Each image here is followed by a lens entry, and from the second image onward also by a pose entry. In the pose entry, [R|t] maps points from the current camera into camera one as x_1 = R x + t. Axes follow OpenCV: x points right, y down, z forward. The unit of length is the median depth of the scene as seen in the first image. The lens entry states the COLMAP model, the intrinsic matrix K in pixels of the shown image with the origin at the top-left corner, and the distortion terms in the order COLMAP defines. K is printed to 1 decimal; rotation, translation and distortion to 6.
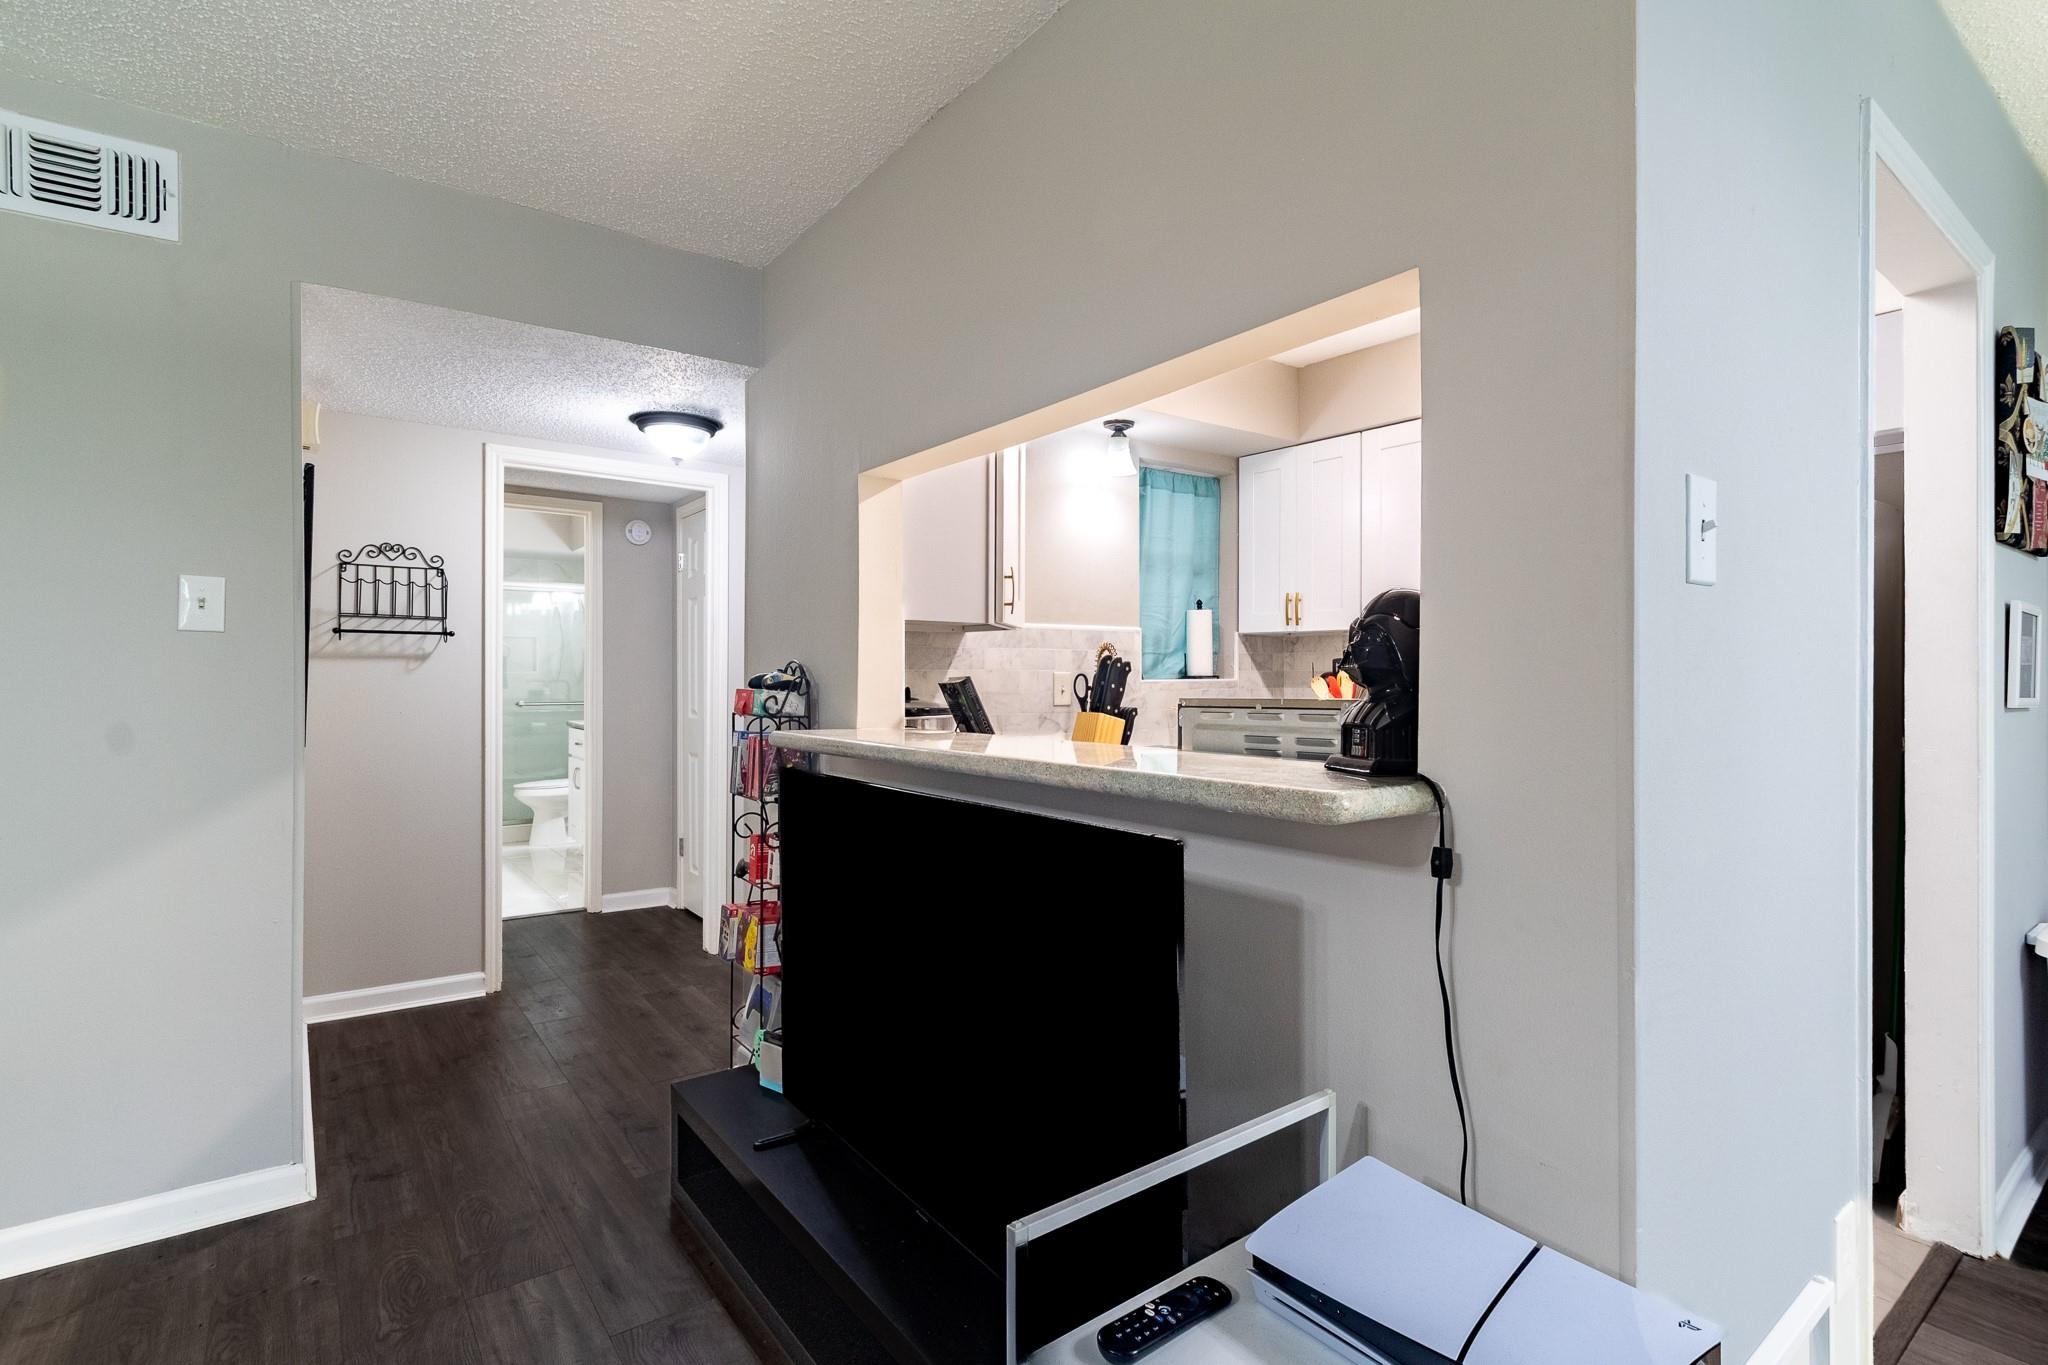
lens RADIAL K [[980.5, 0, 1056.5], [0, 980.5, 675.6], [0, 0, 1]] dist [0.006601, -0.003525]
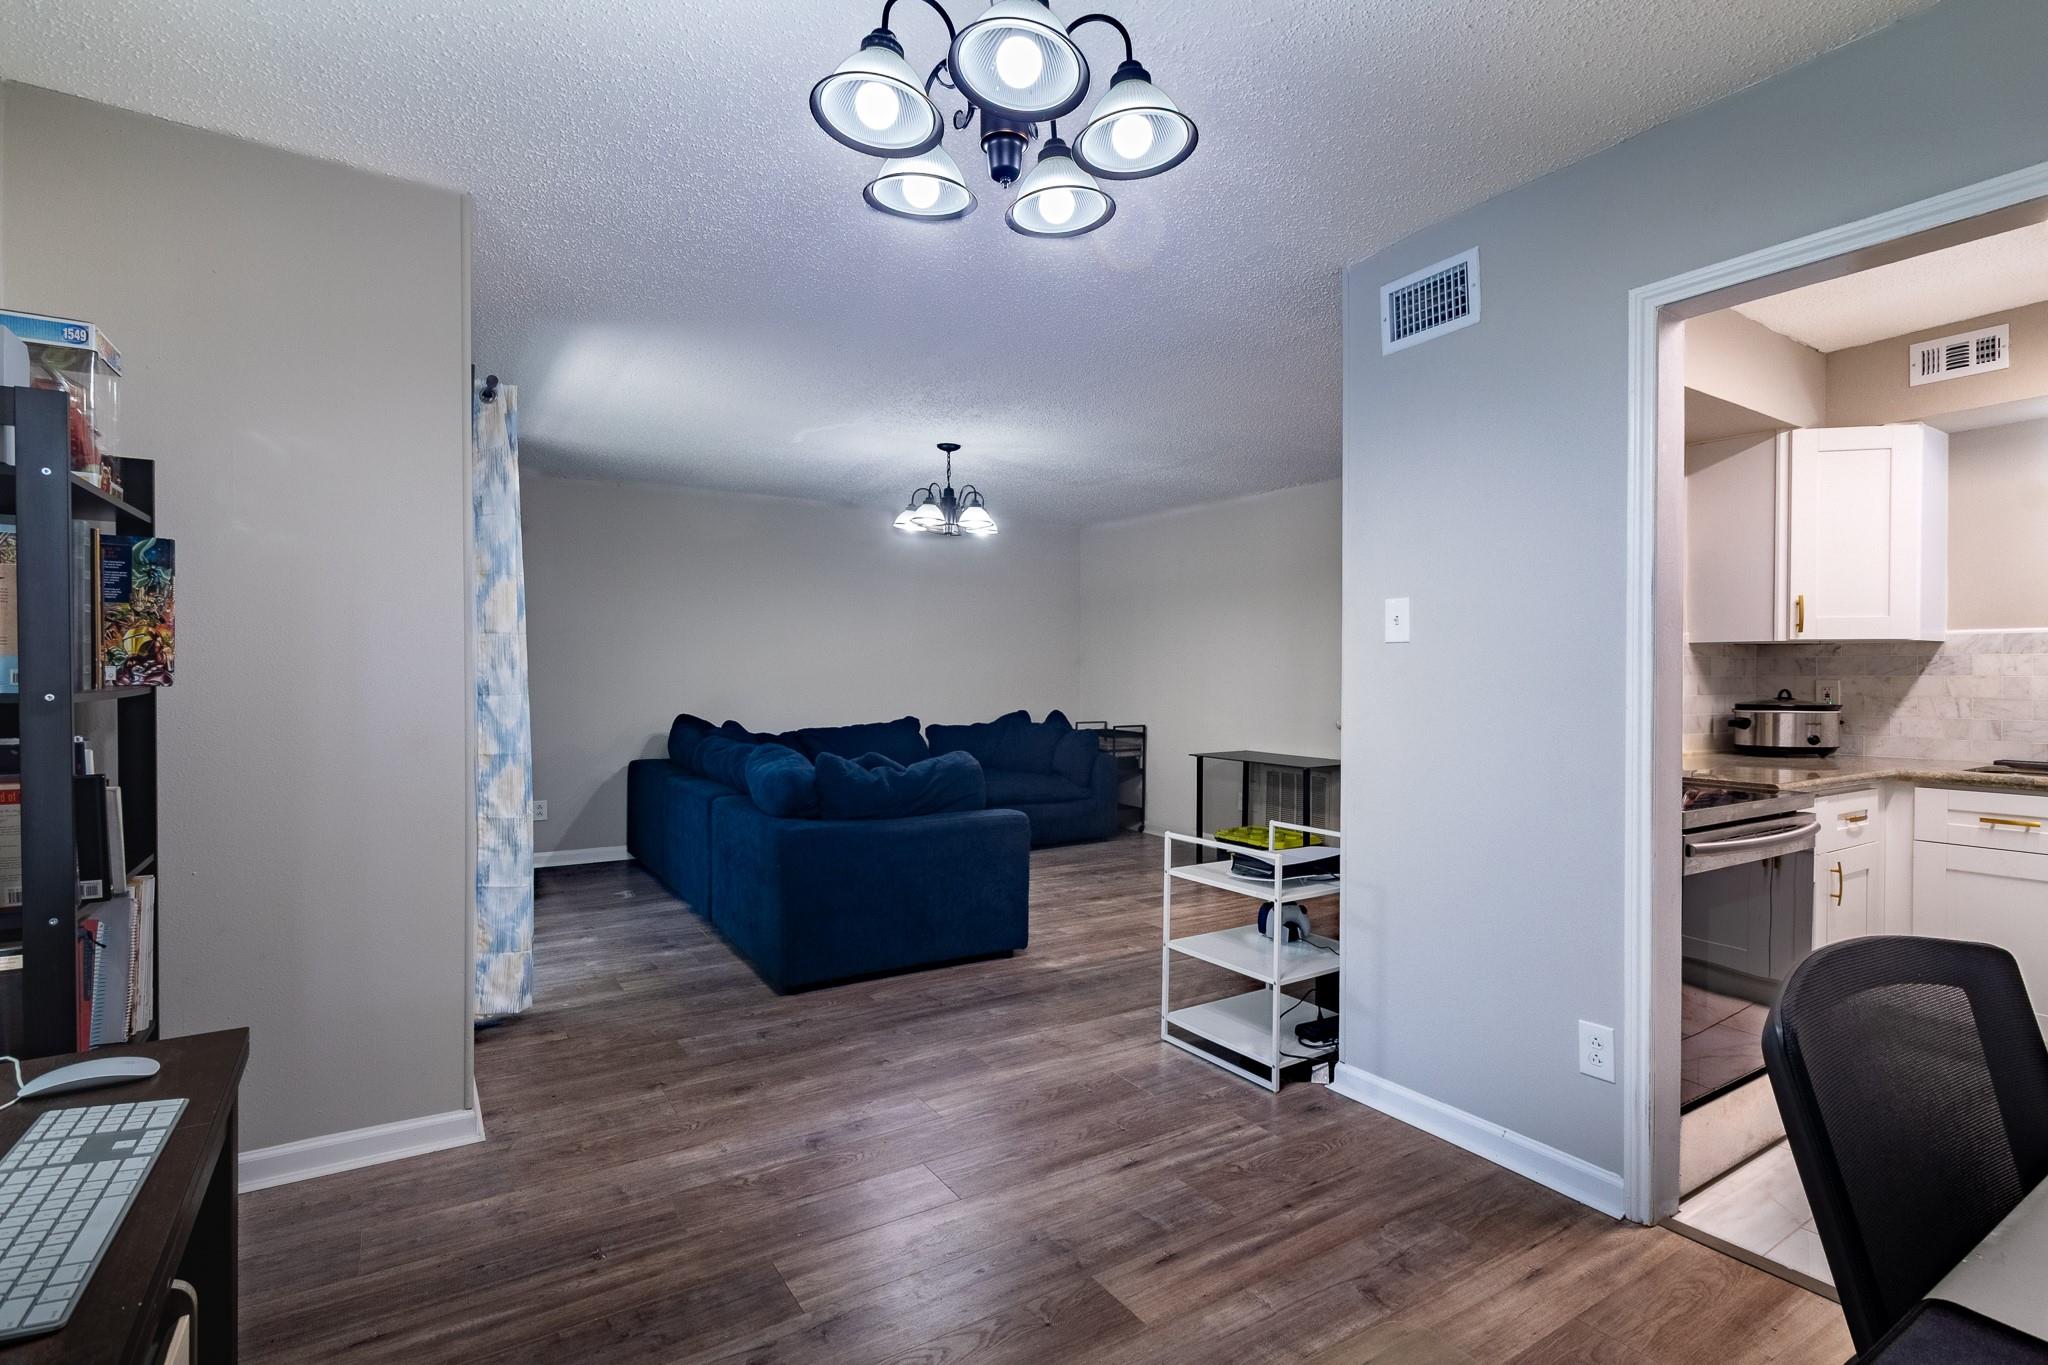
lens RADIAL K [[980.5, 0, 1043.1], [0, 980.5, 685.2], [0, 0, 1]] dist [0.006601, -0.003525]
pose [[-0.070779, 0.010369, -0.997438, 1.374079], [-0.004044, 0.999935, 0.010682, -0.004673], [0.997484, 0.004789, -0.070732, 0.137138]]
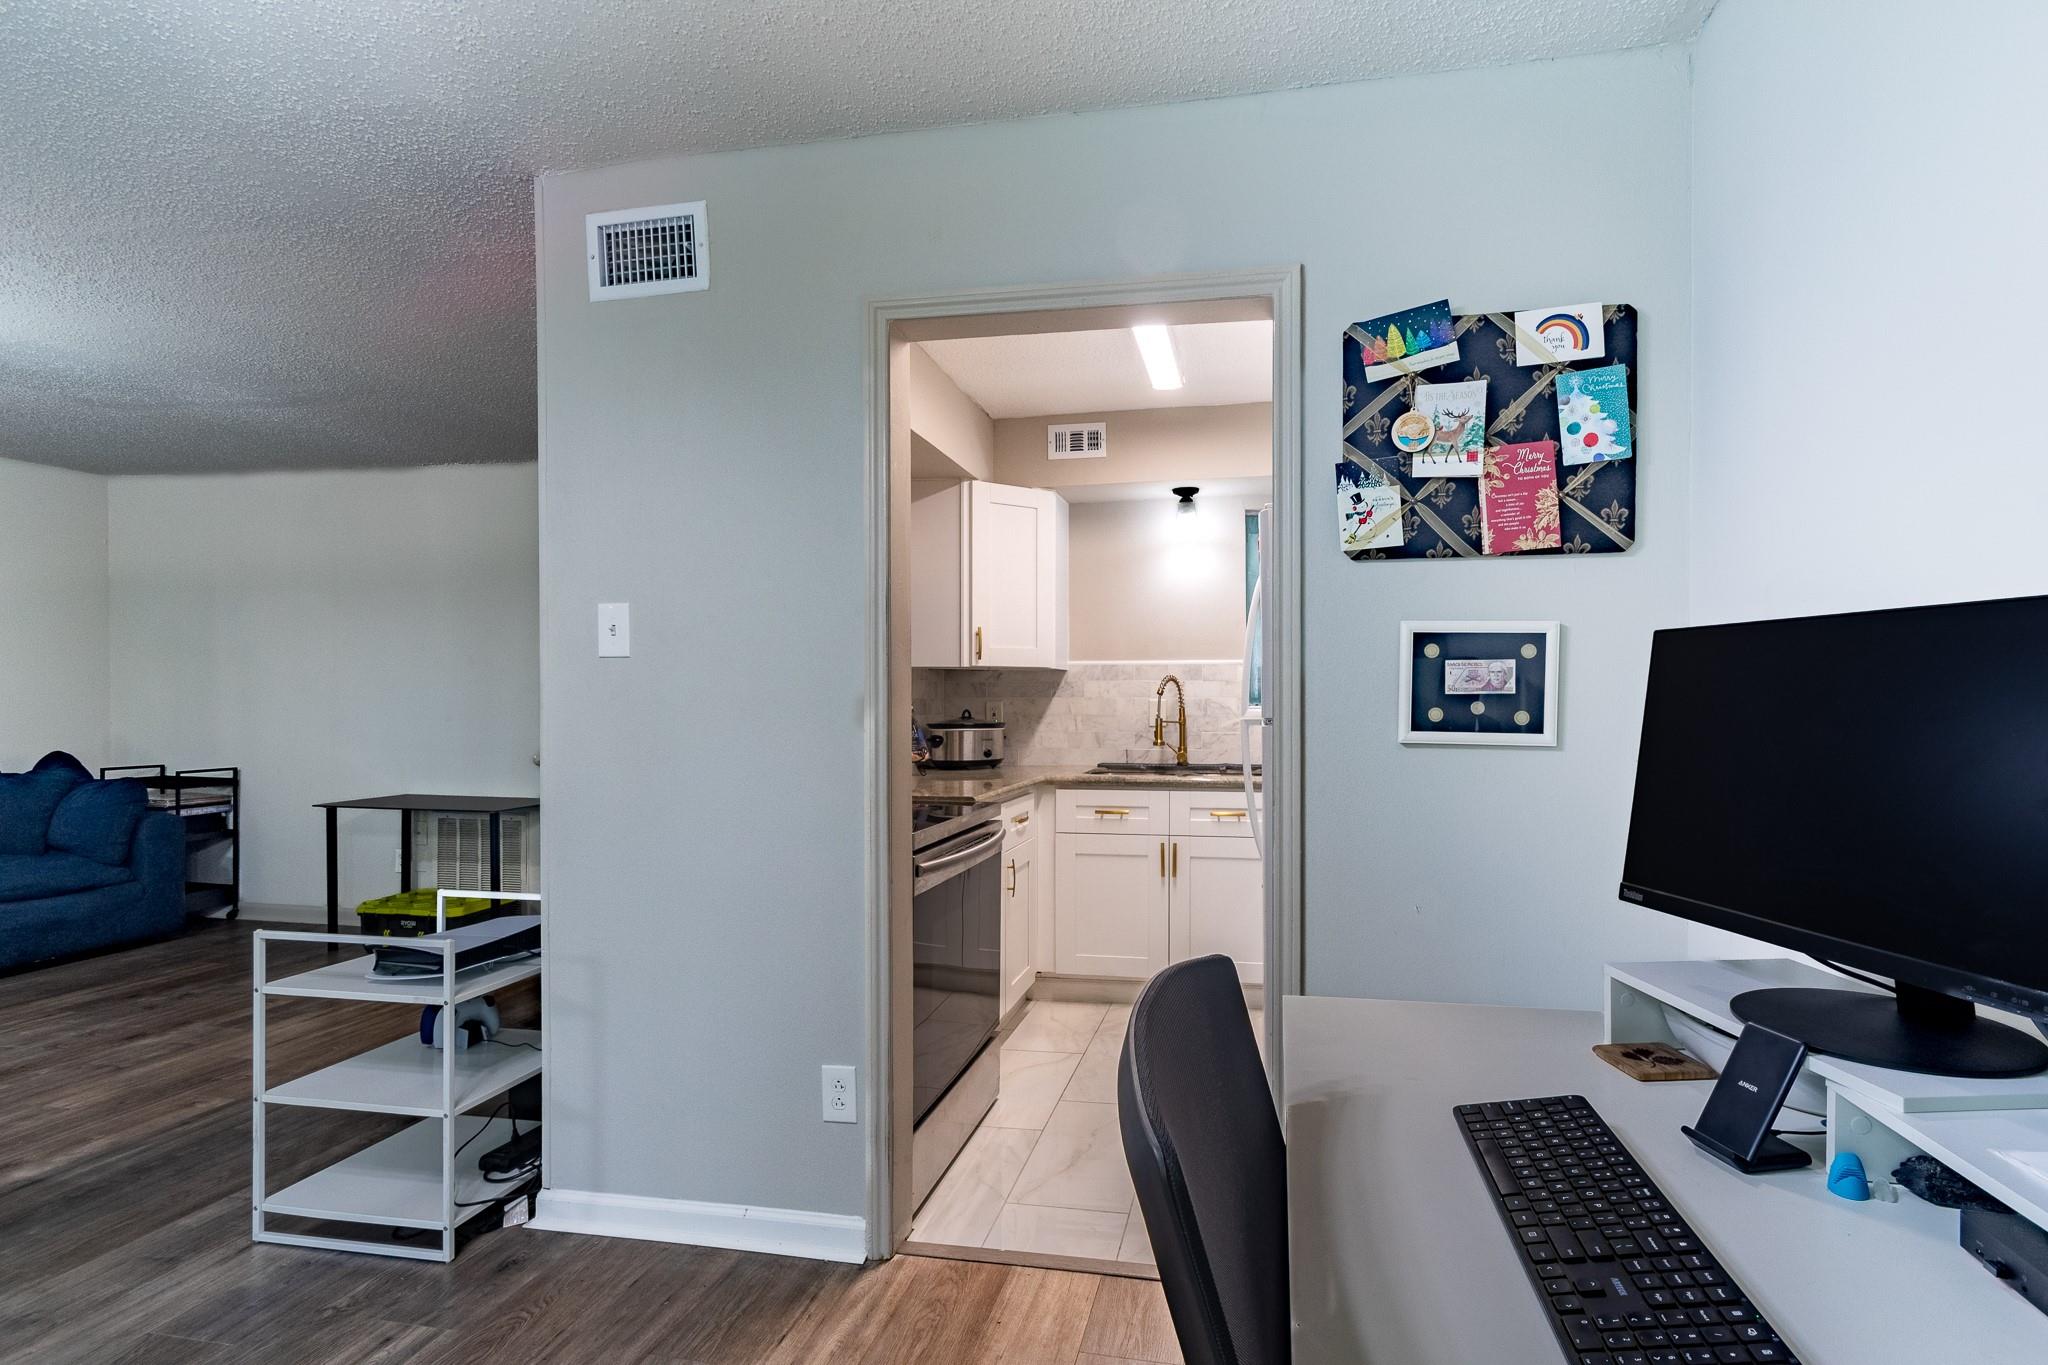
lens RADIAL K [[980.5, 0, 1084.2], [0, 980.5, 711.7], [0, 0, 1]] dist [0.006601, -0.003525]
pose [[0.667089, 0.010928, -0.744897, 1.206536], [-0.002210, 0.999917, 0.012690, -0.005518], [0.744974, -0.006819, 0.667058, 0.175414]]
